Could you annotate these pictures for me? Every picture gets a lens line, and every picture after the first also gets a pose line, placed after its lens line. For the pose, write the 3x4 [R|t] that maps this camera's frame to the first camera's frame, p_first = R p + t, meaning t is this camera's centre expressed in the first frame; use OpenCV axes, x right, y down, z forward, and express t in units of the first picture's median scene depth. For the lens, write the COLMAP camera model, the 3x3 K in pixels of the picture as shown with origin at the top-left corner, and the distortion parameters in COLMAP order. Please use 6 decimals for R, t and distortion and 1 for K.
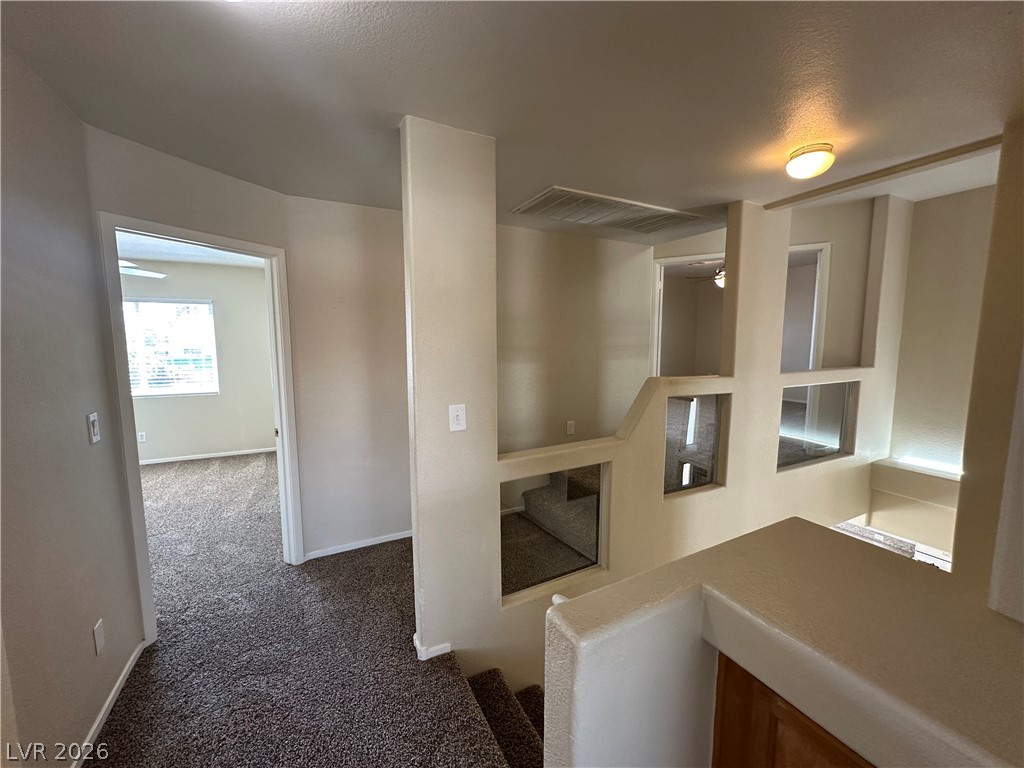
lens RADIAL K [[409.4, 0, 512.5], [0, 409.4, 385.2], [0, 0, 1]] dist [-0.000690, 0.000158]
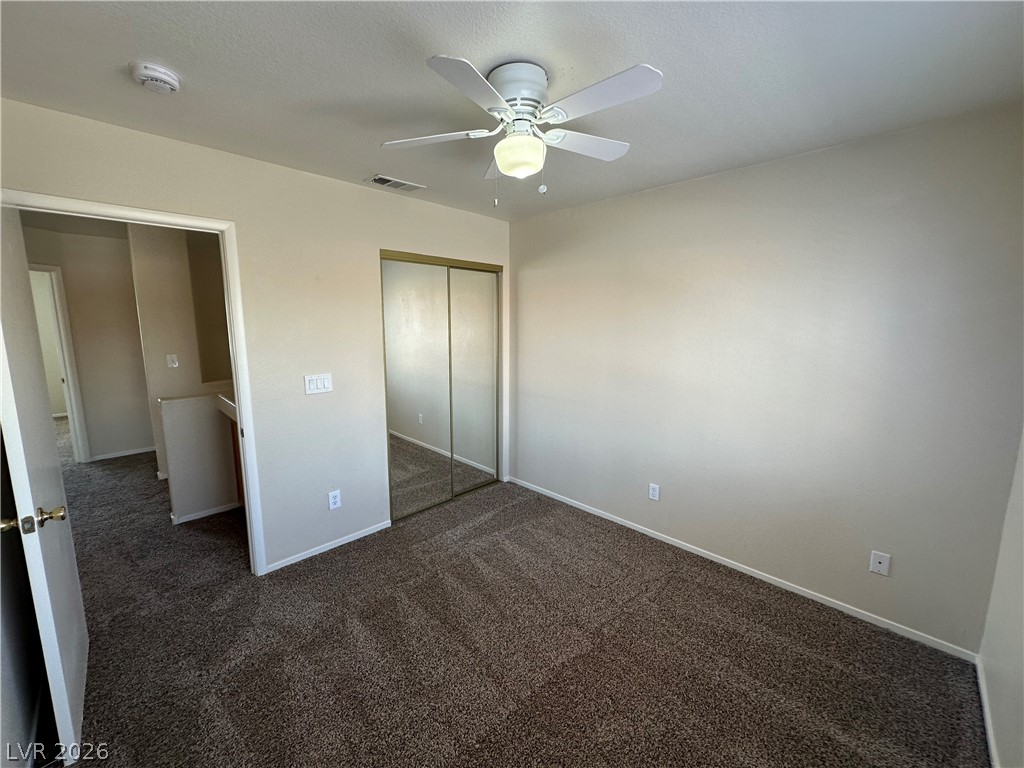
lens RADIAL K [[409.4, 0, 517.4], [0, 409.4, 386.3], [0, 0, 1]] dist [-0.000690, 0.000158]
pose [[0.950404, -0.041900, 0.308183, 0.630852], [0.030617, 0.998675, 0.041359, 0.124020], [-0.309508, -0.029873, 0.950428, -1.092956]]
